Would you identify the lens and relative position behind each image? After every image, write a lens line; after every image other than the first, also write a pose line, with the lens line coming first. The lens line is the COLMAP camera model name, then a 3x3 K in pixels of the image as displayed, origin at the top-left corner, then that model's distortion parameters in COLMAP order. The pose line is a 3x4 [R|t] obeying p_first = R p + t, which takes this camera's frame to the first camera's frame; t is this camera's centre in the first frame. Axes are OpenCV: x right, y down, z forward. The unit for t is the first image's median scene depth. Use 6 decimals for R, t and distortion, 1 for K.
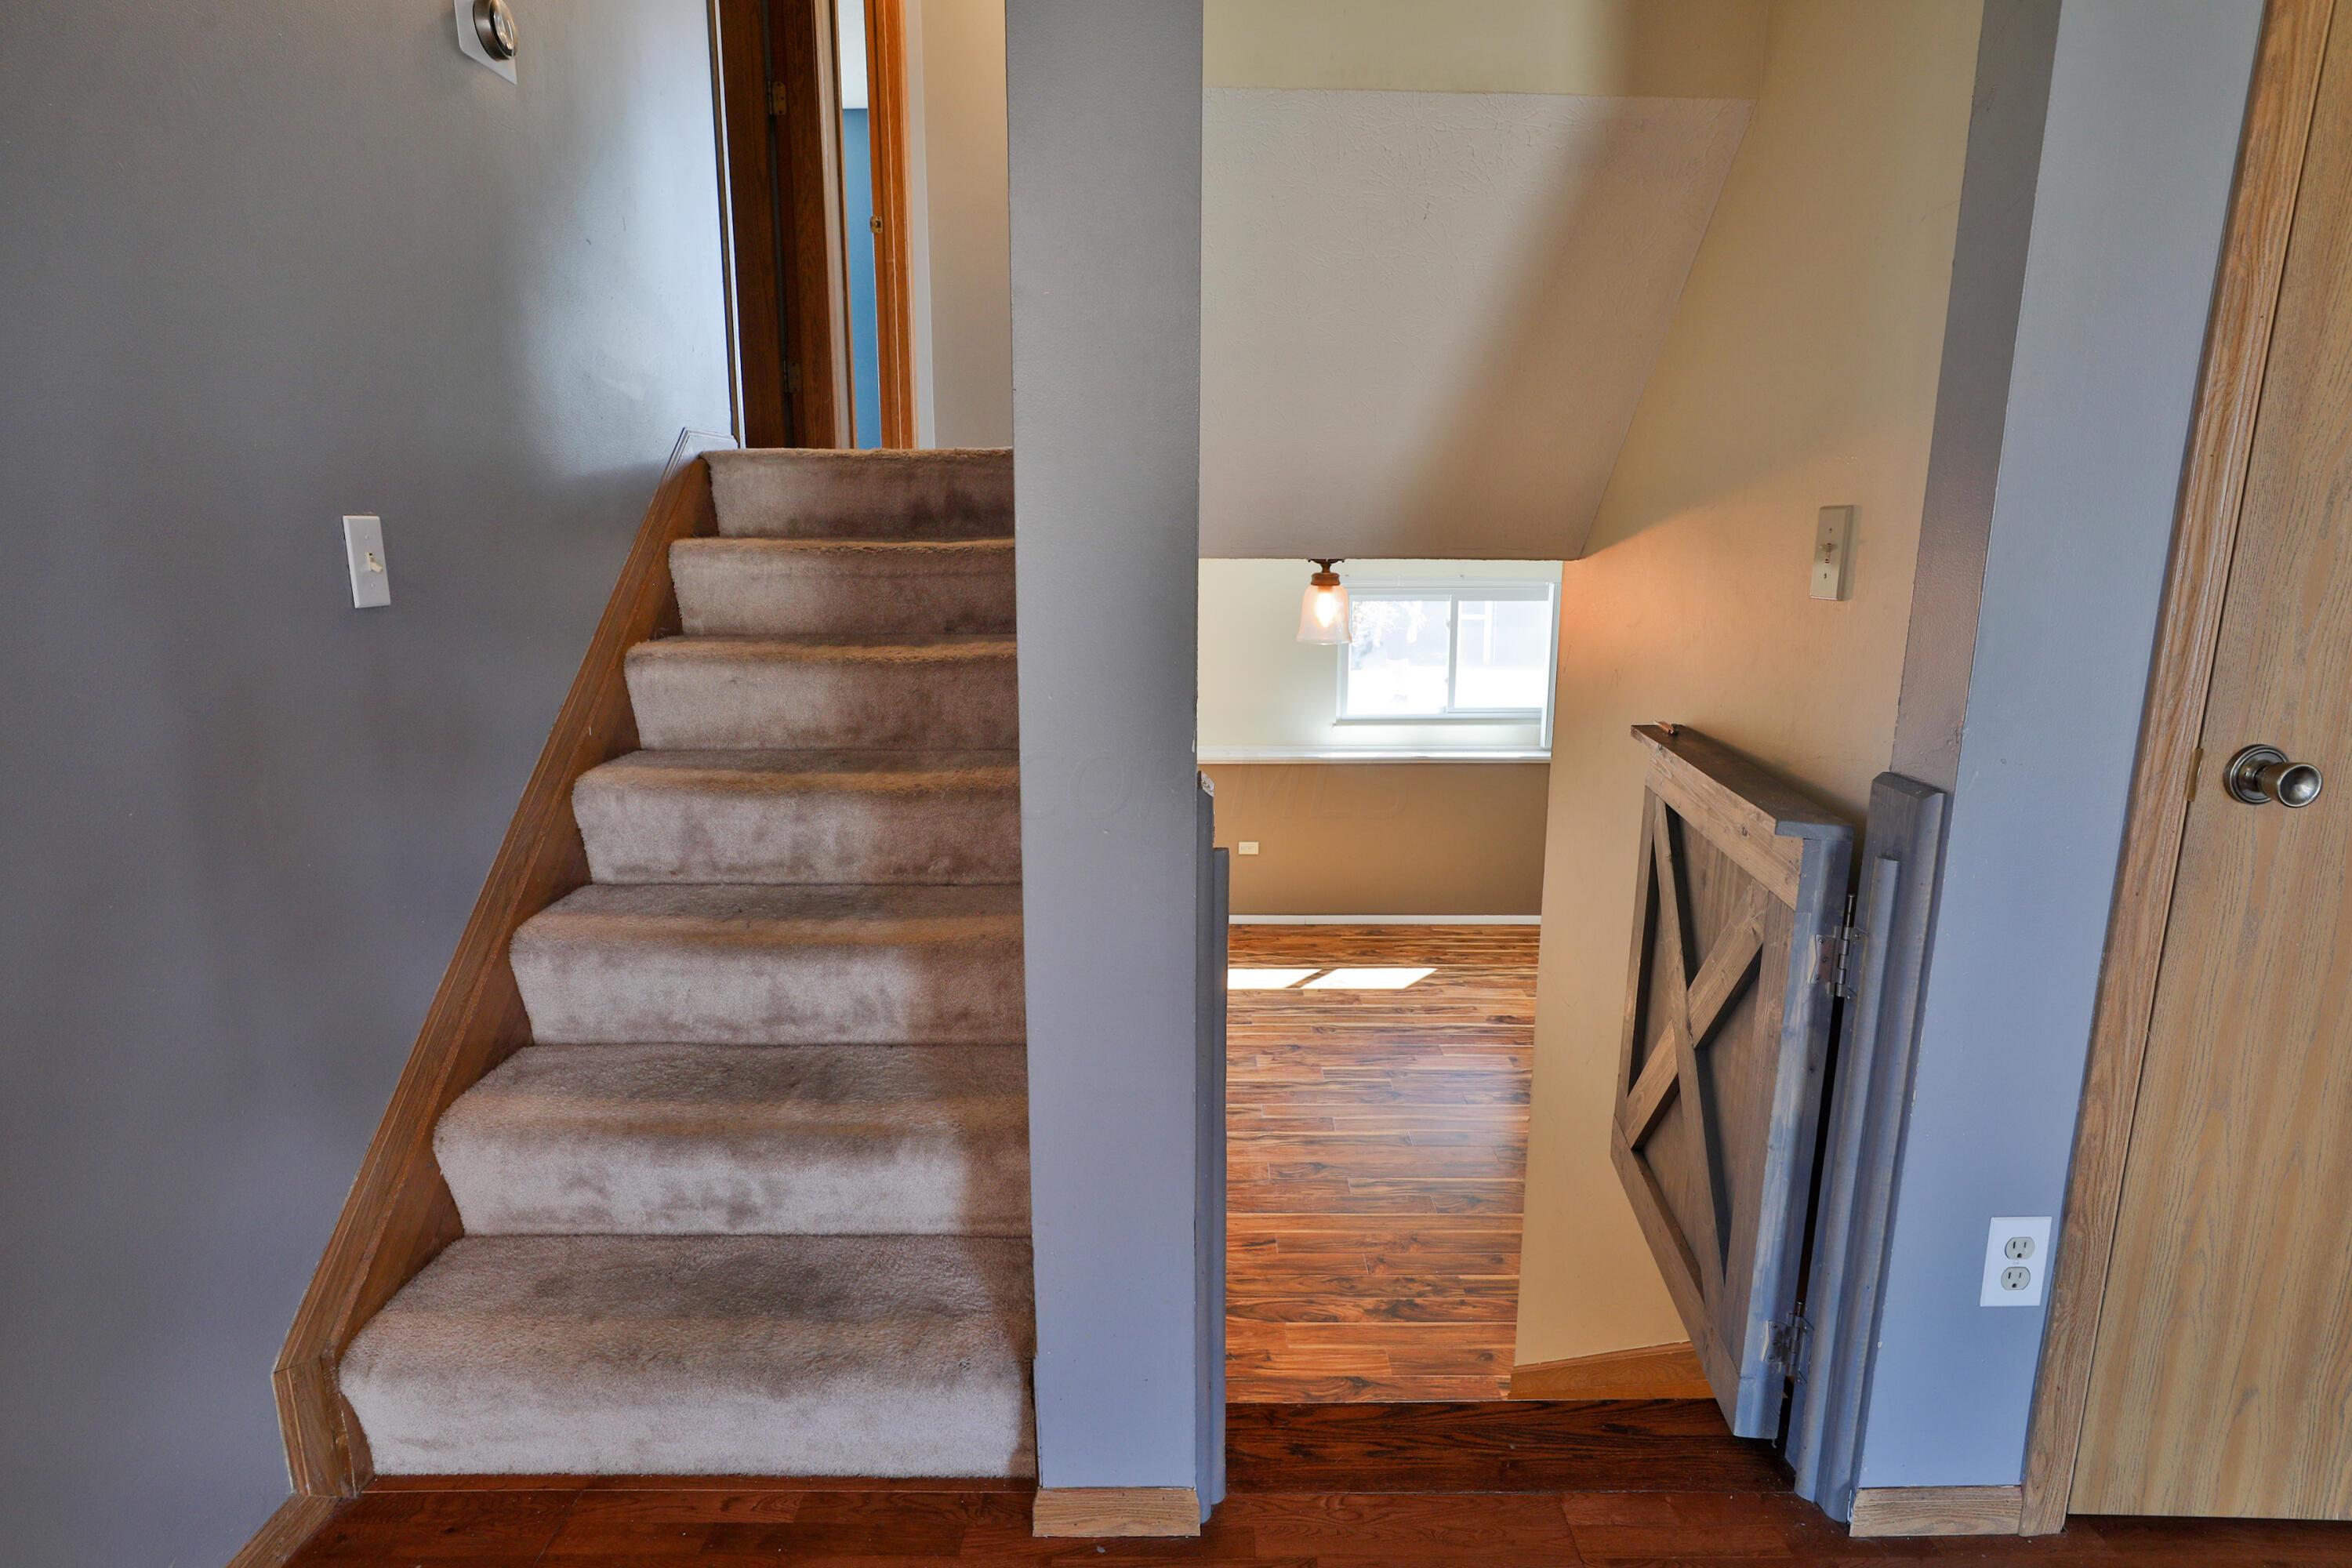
lens RADIAL K [[1246.2, 0, 1186.7], [0, 1246.2, 787.3], [0, 0, 1]] dist [-0.000612, 0.001602]
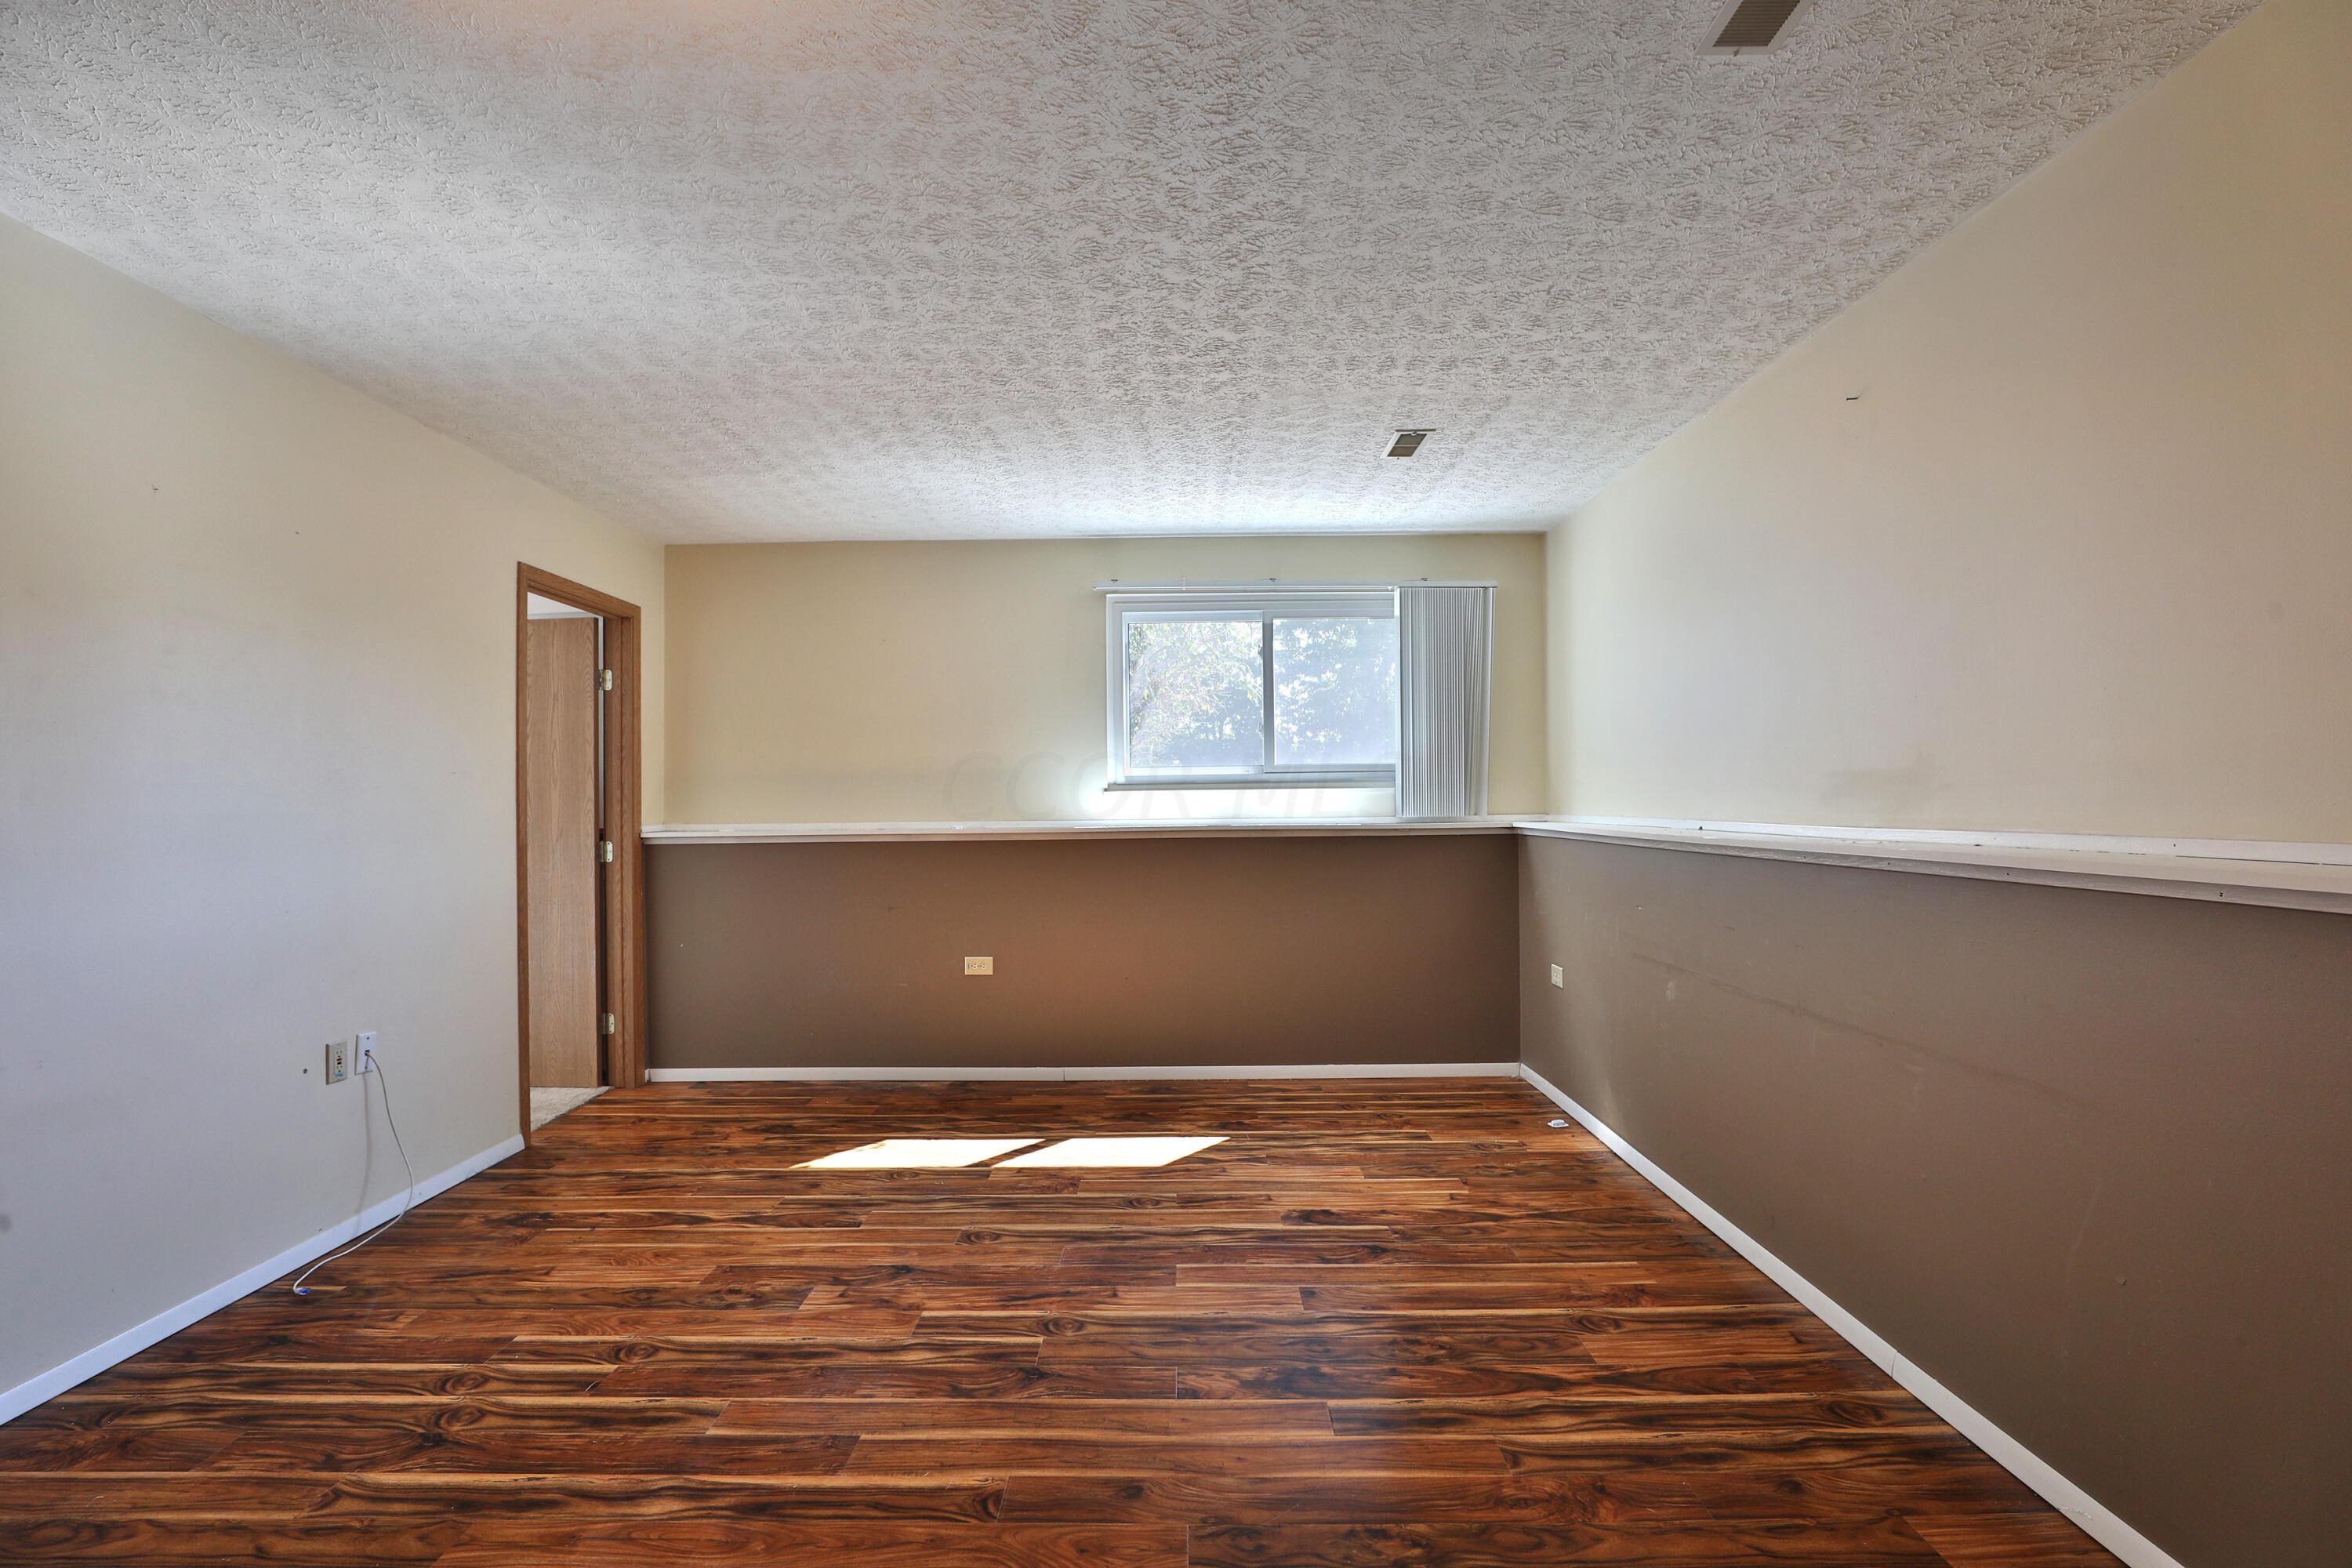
lens RADIAL K [[1083.1, 0, 1165.3], [0, 1083.1, 772.2], [0, 0, 1]] dist [-0.015613, 0.000751]
pose [[0.999908, -0.009127, -0.010071, 0.200686], [0.006477, 0.971413, -0.237306, 0.110616], [0.011949, 0.237219, 0.971383, 0.497921]]
